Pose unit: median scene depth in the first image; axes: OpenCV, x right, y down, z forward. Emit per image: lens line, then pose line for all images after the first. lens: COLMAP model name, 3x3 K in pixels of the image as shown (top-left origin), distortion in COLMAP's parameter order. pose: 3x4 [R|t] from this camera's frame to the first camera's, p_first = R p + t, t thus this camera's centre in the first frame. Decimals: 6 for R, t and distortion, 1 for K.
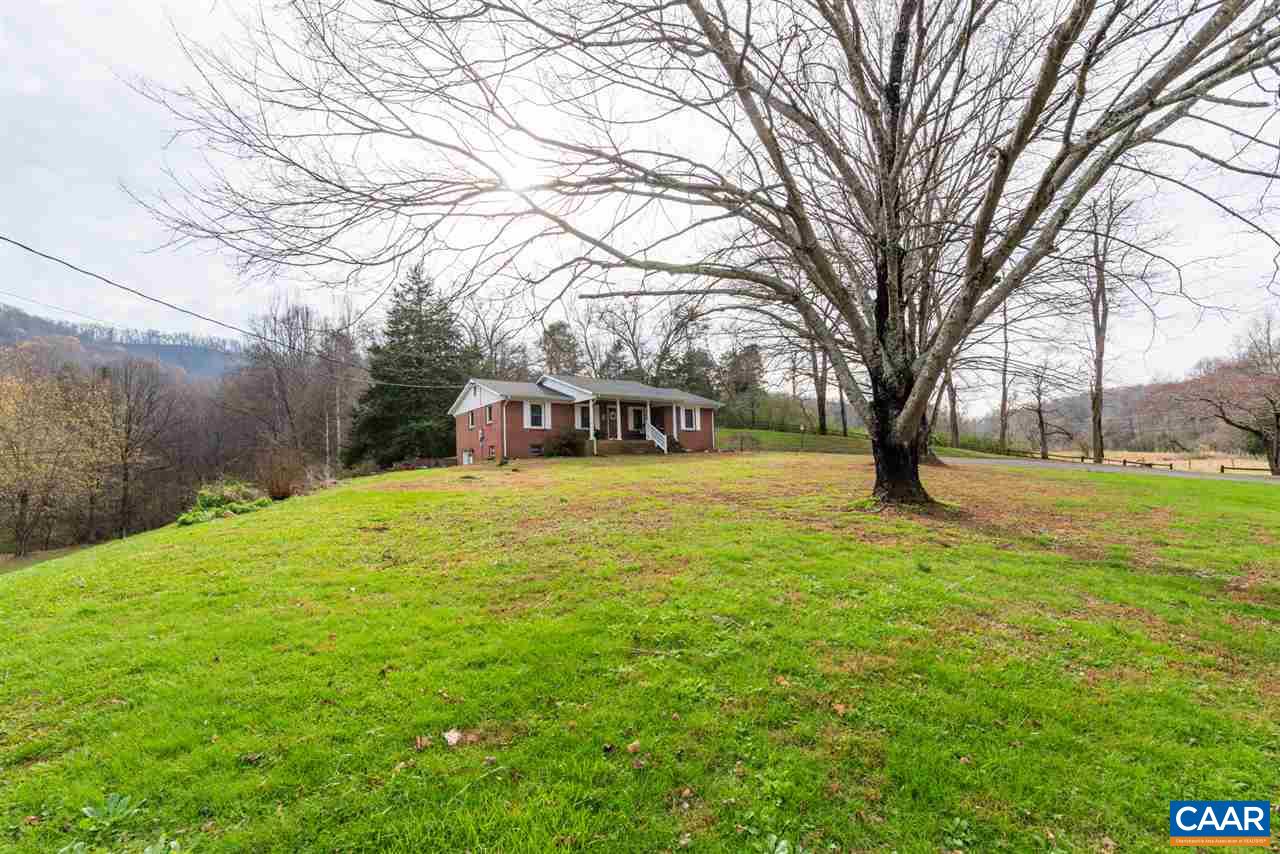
lens RADIAL K [[545.7, 0, 640.1], [0, 545.7, 441.8], [0, 0, 1]] dist [0.000121, -0.000222]
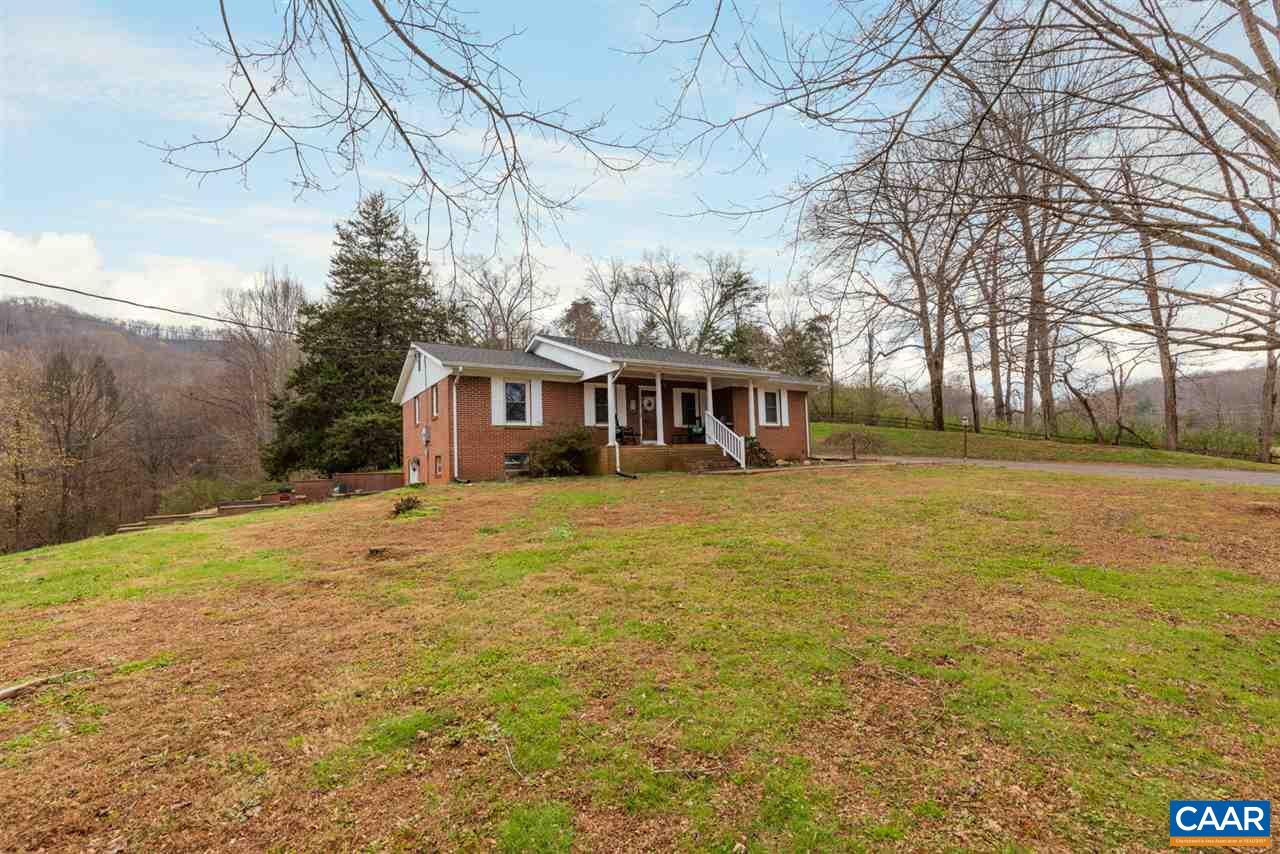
lens RADIAL K [[558.5, 0, 640.0], [0, 558.5, 427.0], [0, 0, 1]] dist [0.003652, 0.000380]
pose [[0.998405, -0.002266, -0.056411, -0.023998], [0.001551, 0.999918, -0.012712, -0.013006], [0.056435, 0.012604, 0.998327, 0.372588]]
